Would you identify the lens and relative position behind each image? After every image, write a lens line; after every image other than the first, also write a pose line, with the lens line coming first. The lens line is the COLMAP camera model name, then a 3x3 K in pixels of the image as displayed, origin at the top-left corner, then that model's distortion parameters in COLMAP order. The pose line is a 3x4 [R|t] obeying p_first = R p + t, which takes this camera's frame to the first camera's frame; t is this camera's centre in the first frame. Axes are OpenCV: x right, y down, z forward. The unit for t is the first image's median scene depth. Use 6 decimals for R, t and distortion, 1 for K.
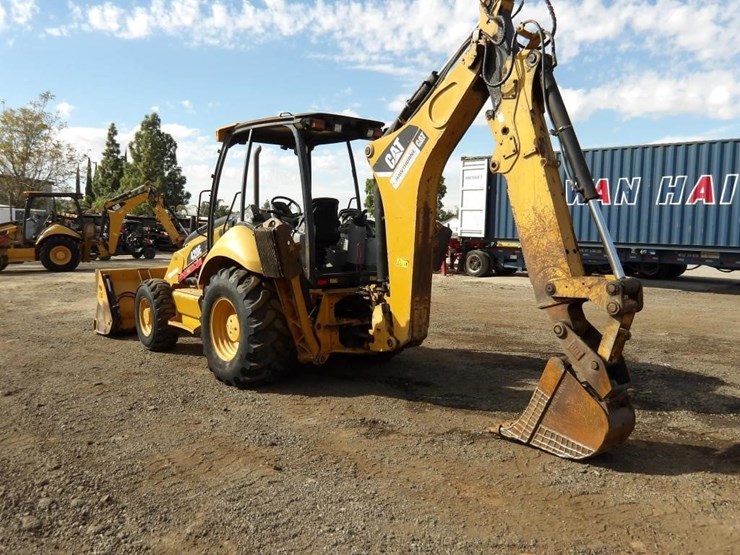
lens RADIAL K [[606.2, 0, 375.1], [0, 606.2, 280.2], [0, 0, 1]] dist [0.004937, 0.009438]
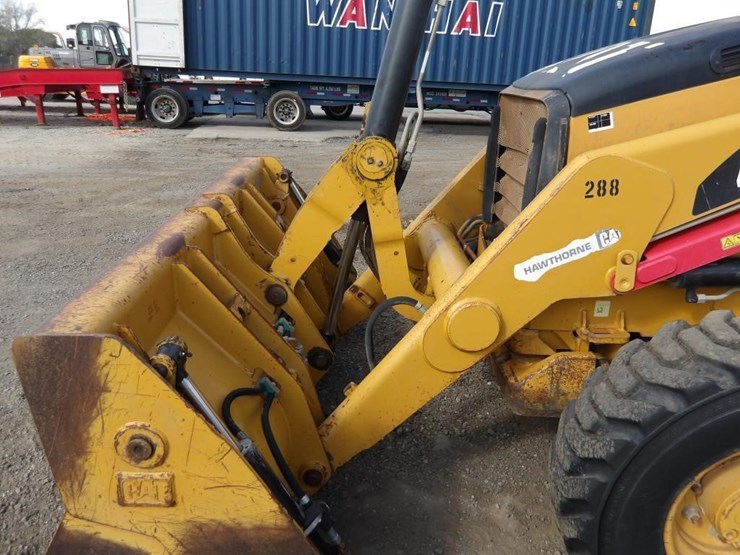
lens RADIAL K [[603.0, 0, 371.3], [0, 603.0, 271.1], [0, 0, 1]] dist [0.001869, 0.001552]
pose [[0.639062, -0.231144, 0.733602, -0.775007], [0.036150, 0.961749, 0.271538, -0.096620], [-0.768305, -0.147010, 0.622973, 1.337072]]
